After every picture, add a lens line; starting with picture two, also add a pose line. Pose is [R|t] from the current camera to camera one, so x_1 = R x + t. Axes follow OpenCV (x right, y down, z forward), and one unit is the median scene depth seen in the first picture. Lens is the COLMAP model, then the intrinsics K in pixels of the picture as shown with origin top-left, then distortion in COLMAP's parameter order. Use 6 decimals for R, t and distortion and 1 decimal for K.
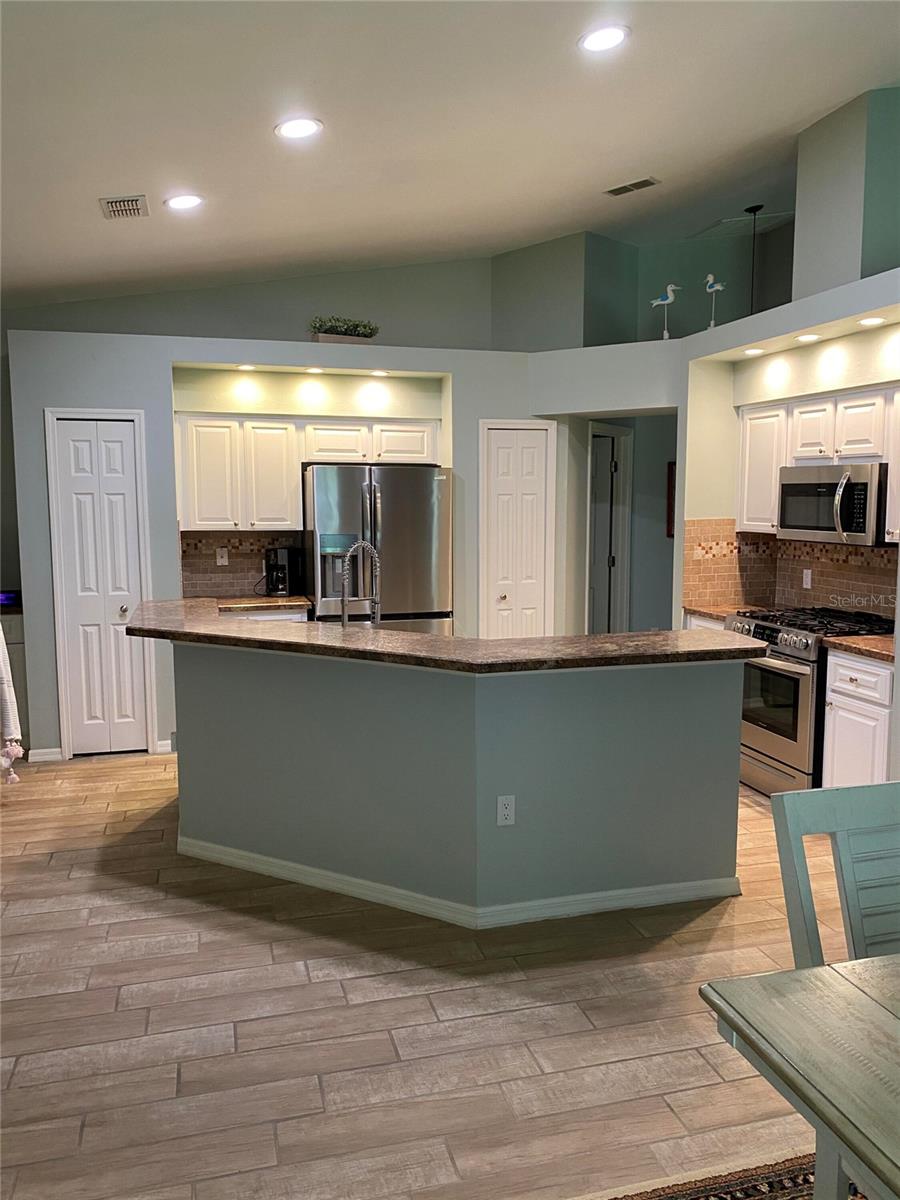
lens RADIAL K [[923.3, 0, 451.6], [0, 923.3, 595.7], [0, 0, 1]] dist [0.048394, -0.004972]
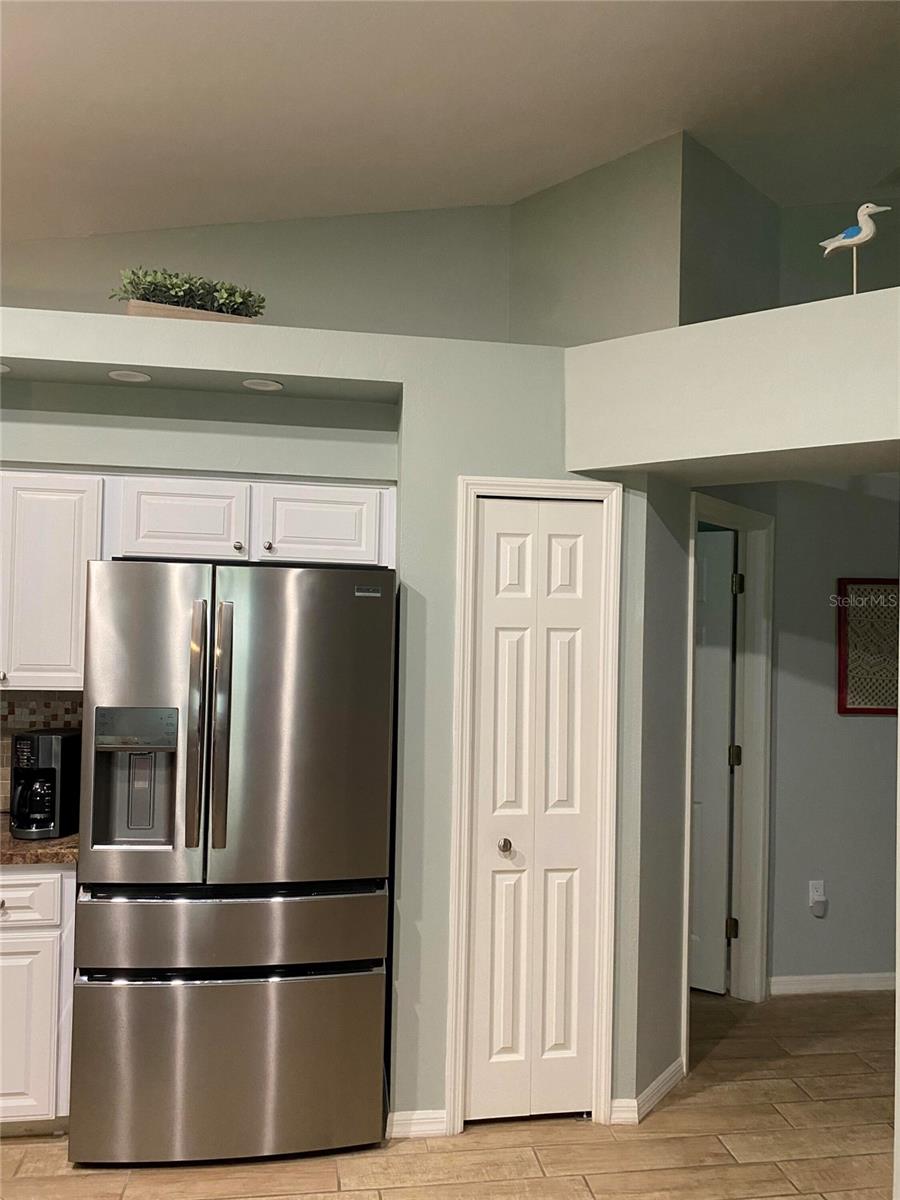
lens RADIAL K [[923.3, 0, 434.8], [0, 923.3, 597.3], [0, 0, 1]] dist [0.048394, -0.004972]
pose [[0.991568, 0.019427, -0.128121, 0.084285], [-0.036462, 0.990581, -0.131987, -0.064270], [0.124350, 0.135546, 0.982937, 0.544935]]
